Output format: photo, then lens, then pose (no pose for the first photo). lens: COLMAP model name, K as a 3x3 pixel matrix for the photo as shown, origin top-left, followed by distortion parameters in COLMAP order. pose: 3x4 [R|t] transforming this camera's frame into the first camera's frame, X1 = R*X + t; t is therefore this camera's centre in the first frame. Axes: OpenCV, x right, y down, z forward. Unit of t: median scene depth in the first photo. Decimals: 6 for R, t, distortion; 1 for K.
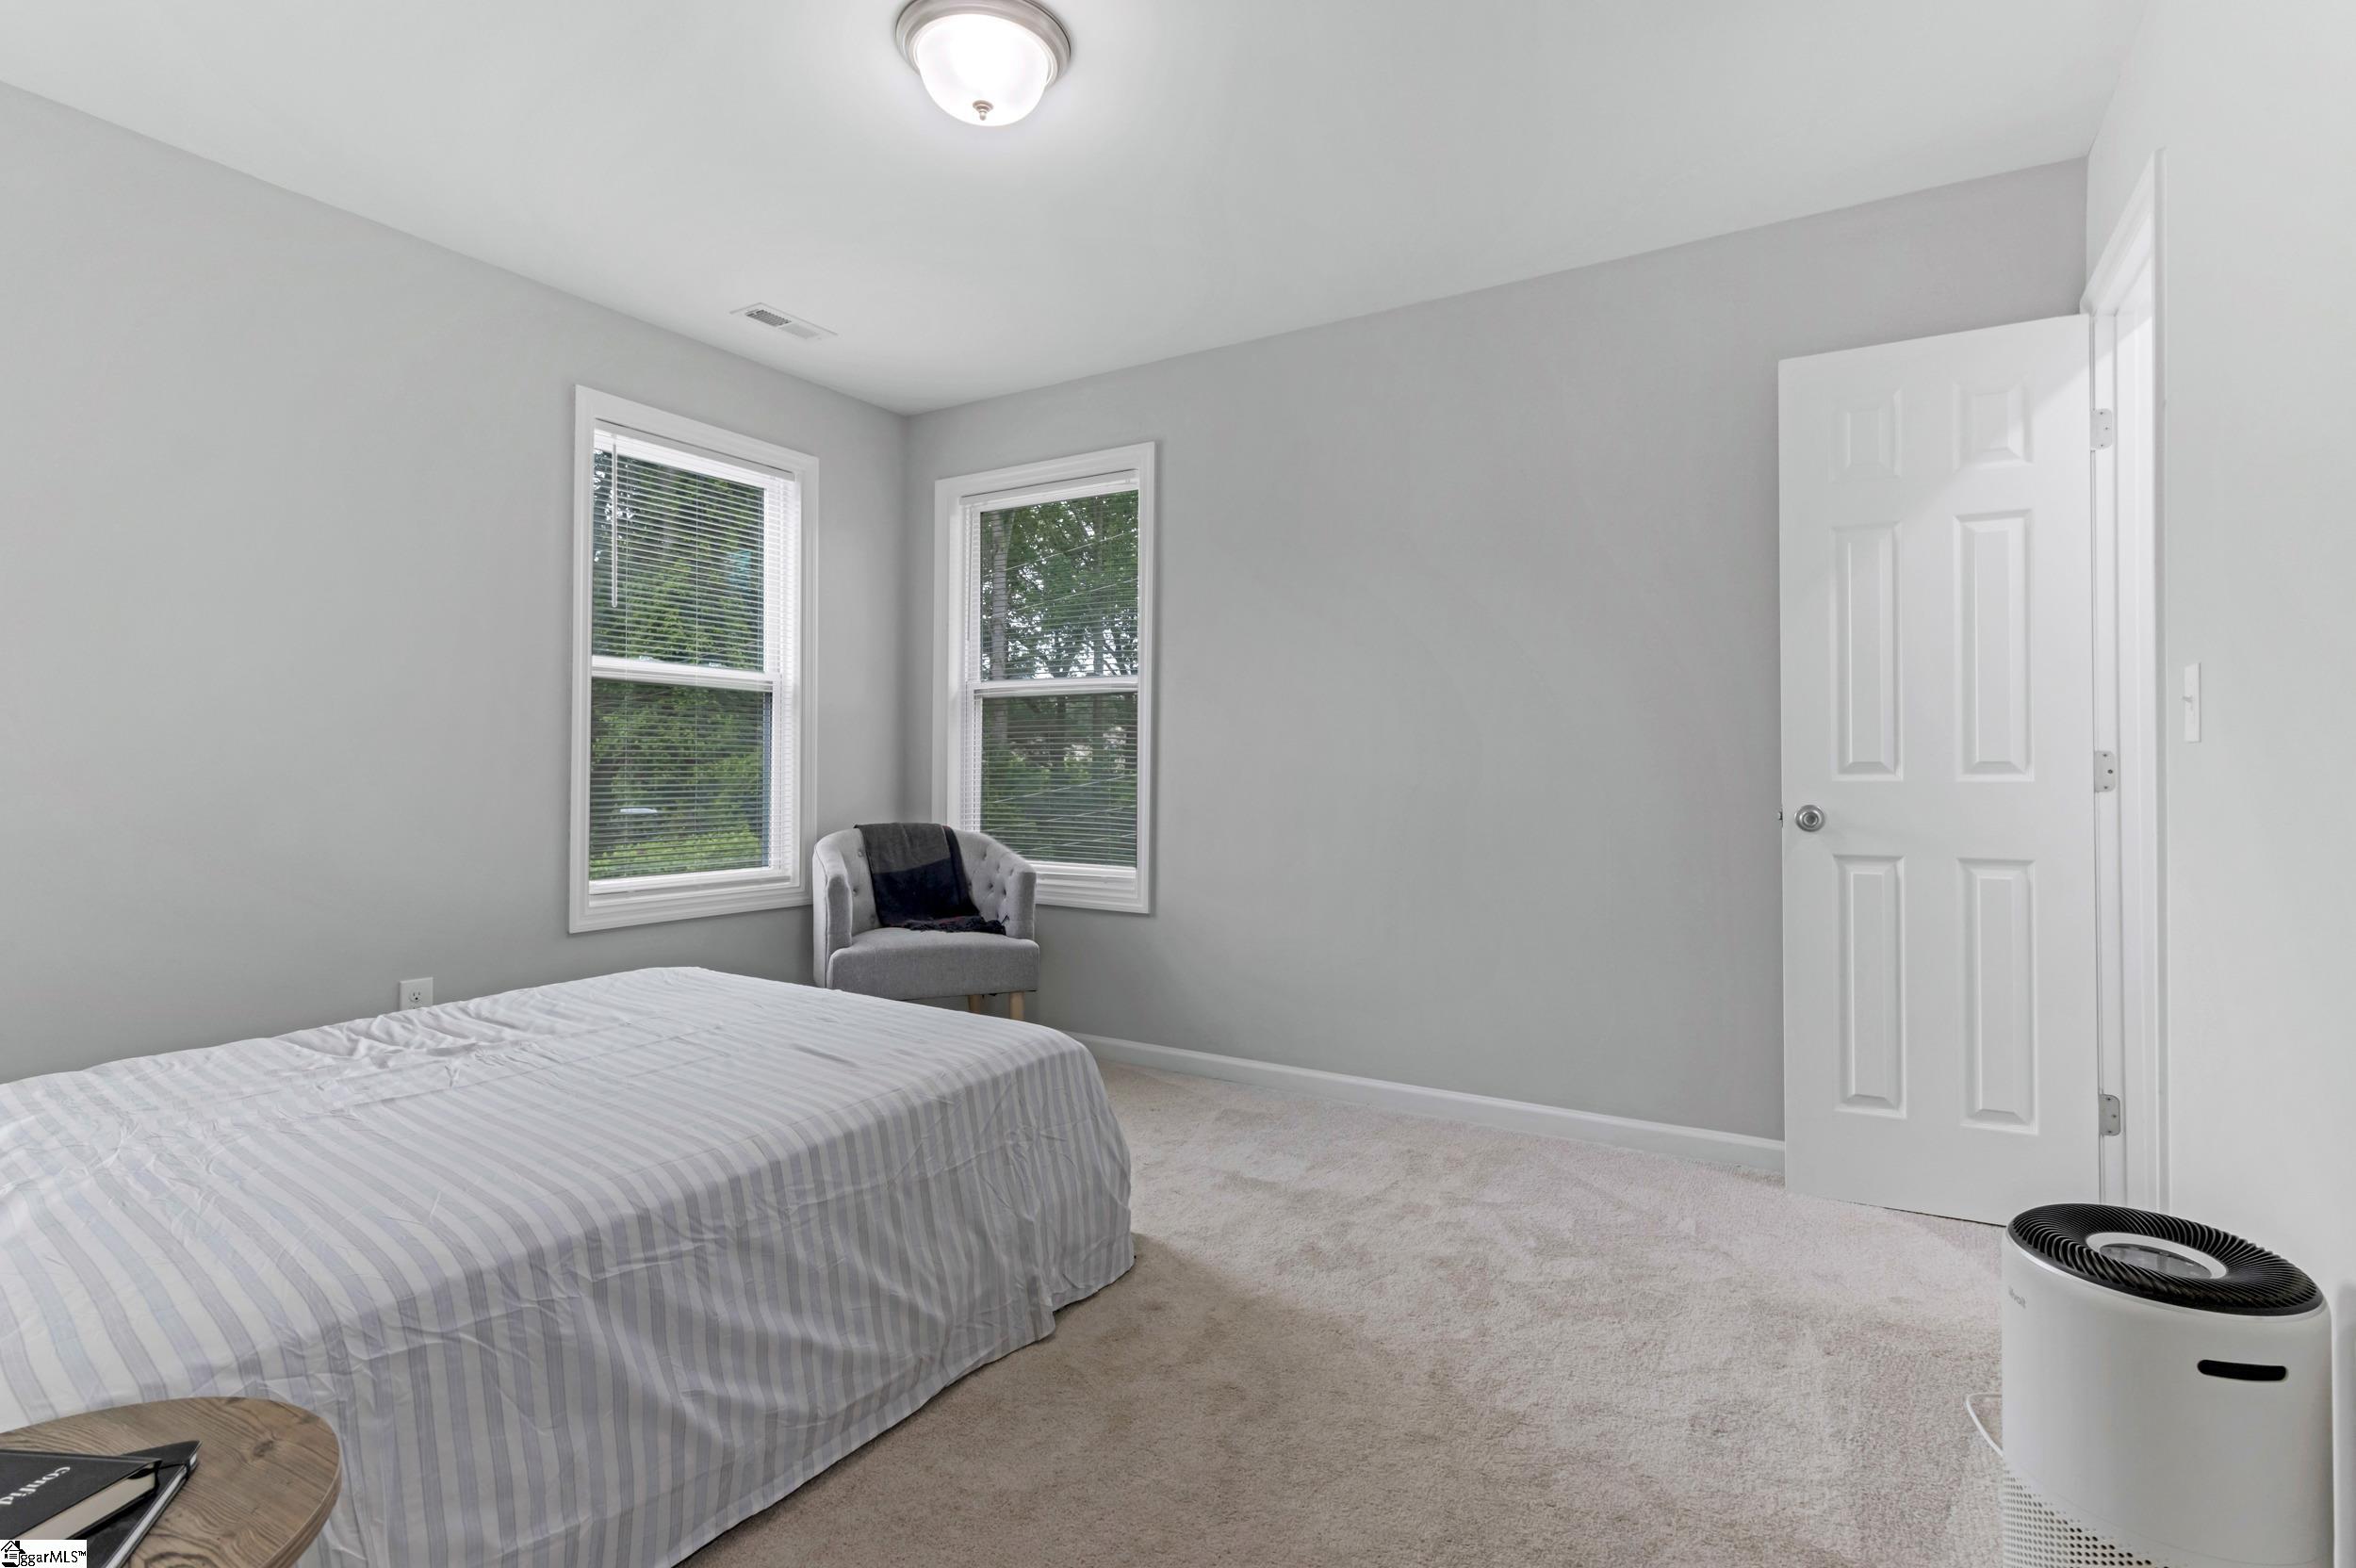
lens RADIAL K [[1159.6, 0, 1182.0], [0, 1159.6, 771.6], [0, 0, 1]] dist [0.001202, 0.002300]
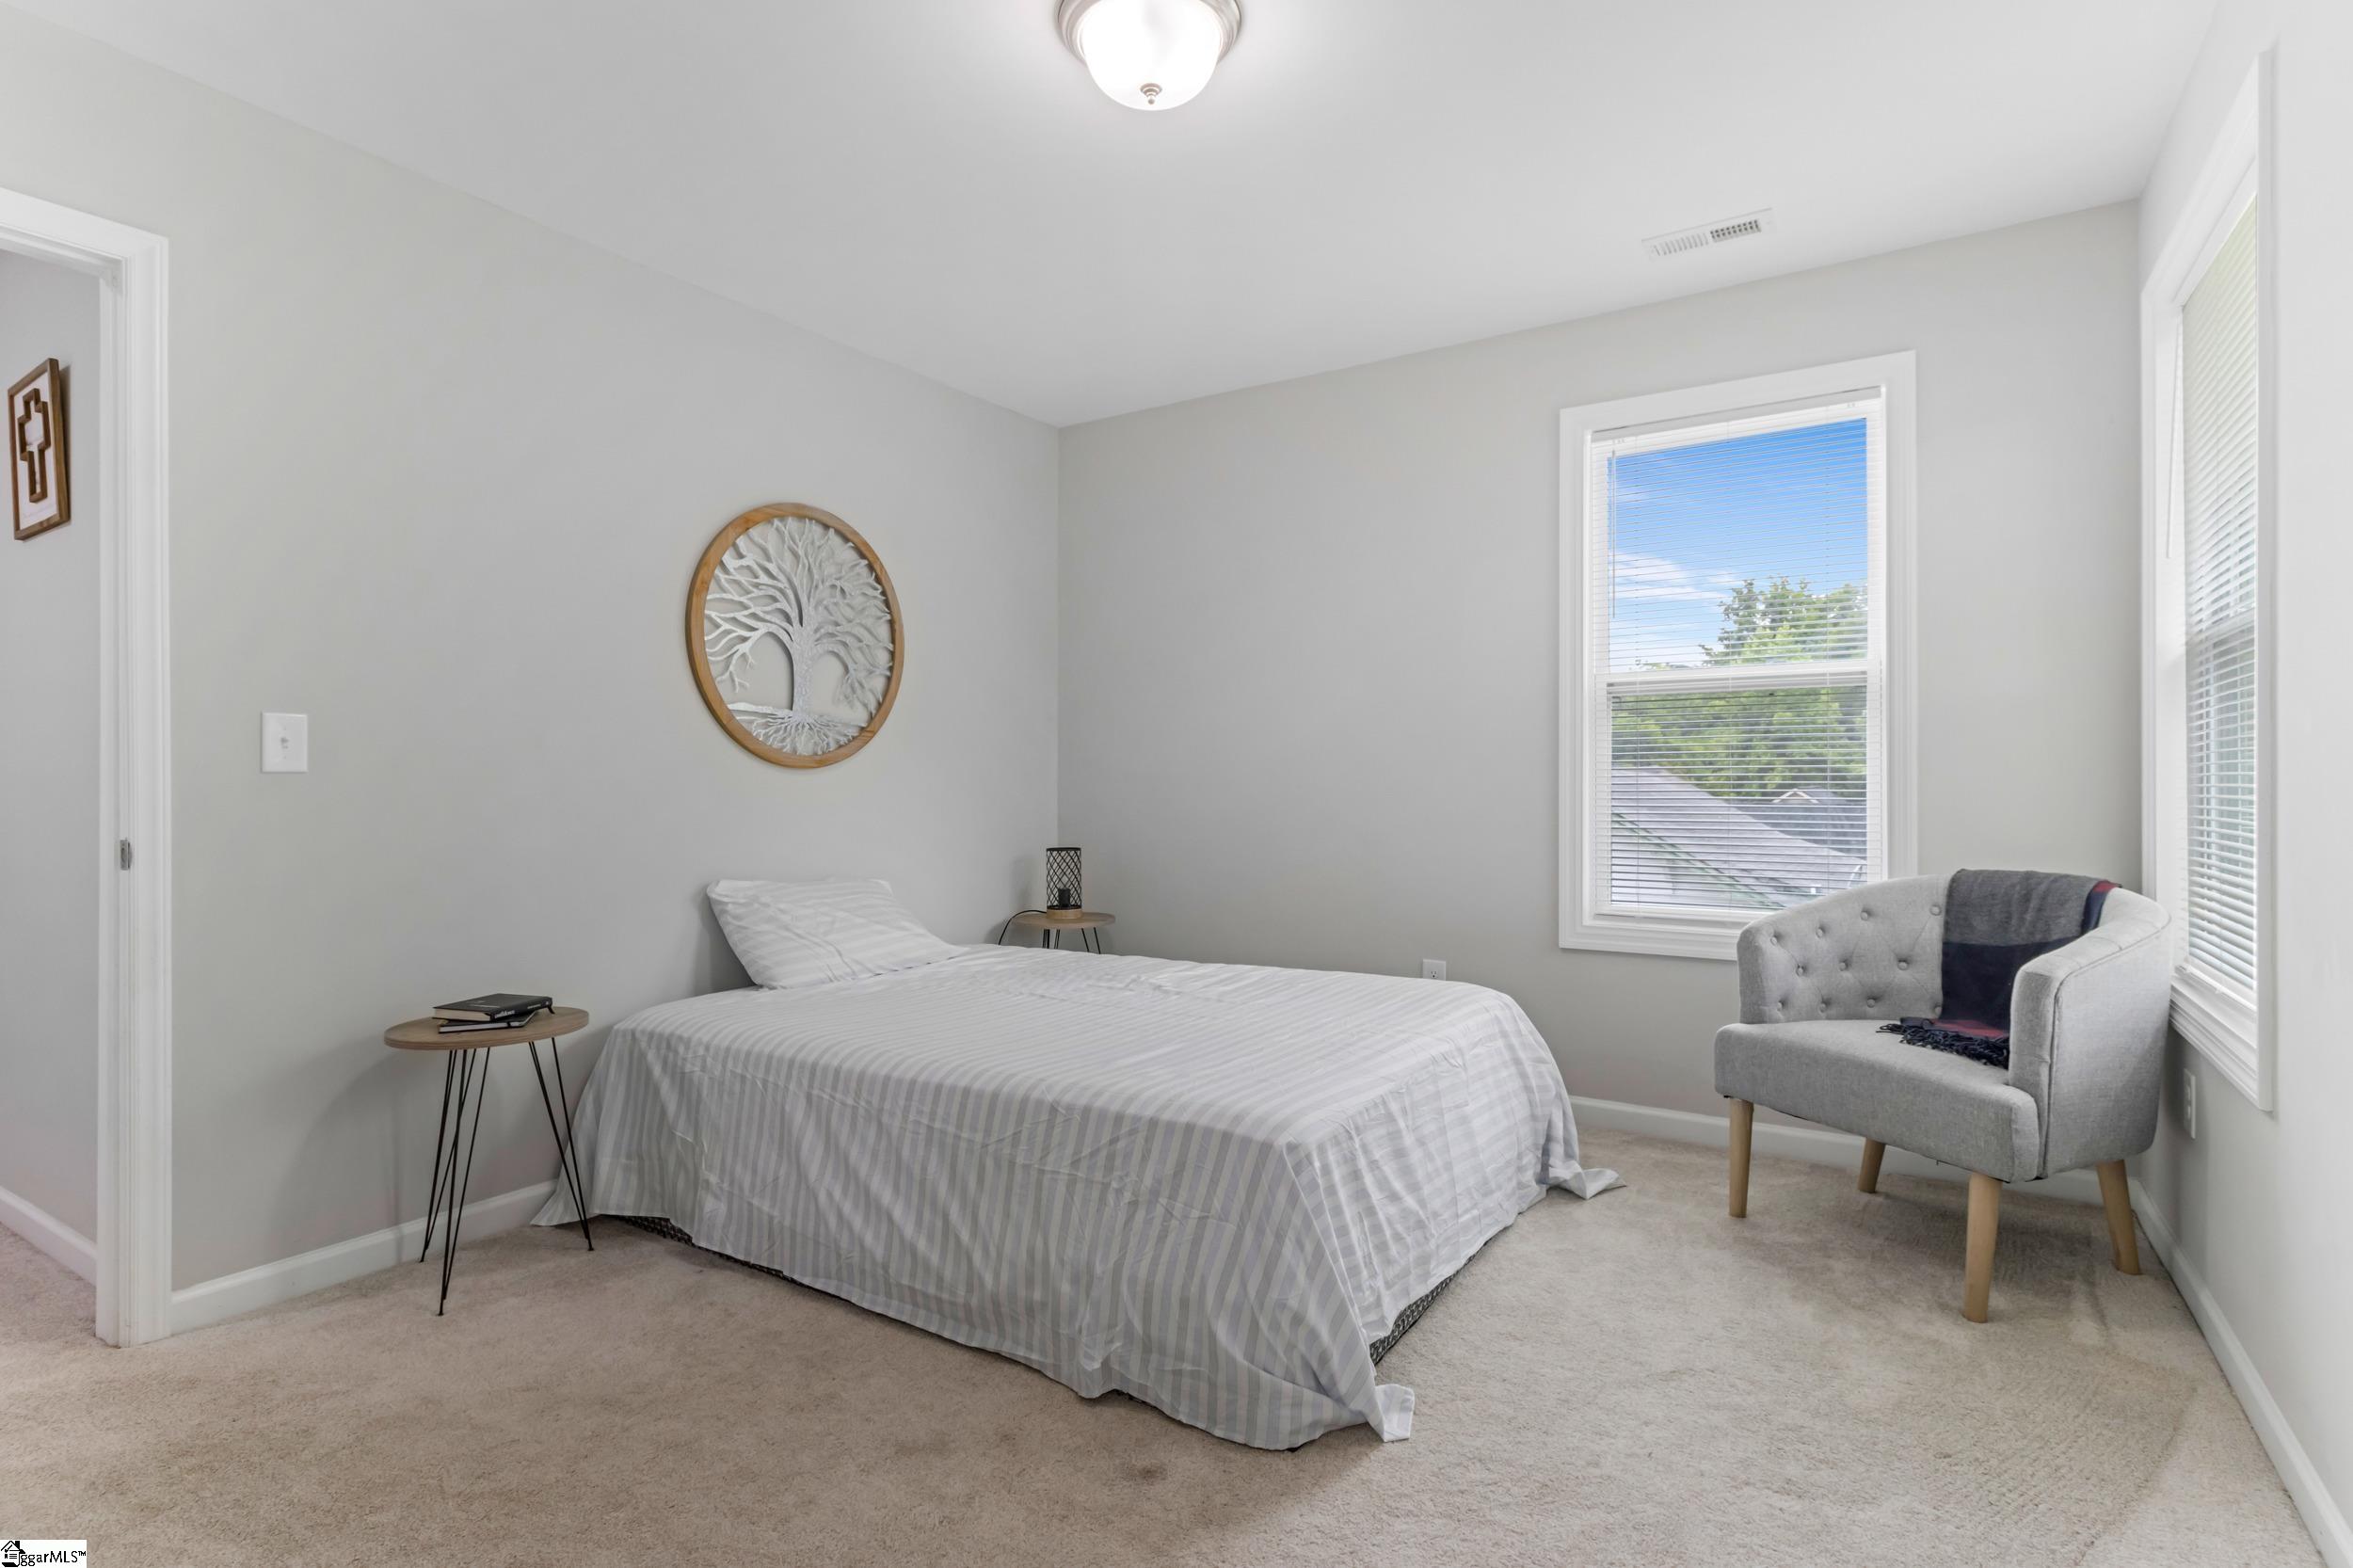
lens RADIAL K [[1158.2, 0, 1182.6], [0, 1158.2, 785.3], [0, 0, 1]] dist [0.001202, 0.002300]
pose [[-0.029768, 0.005158, -0.999544, 0.939910], [0.001807, 0.999985, 0.005106, -0.015263], [0.999555, -0.001655, -0.029777, 1.277512]]
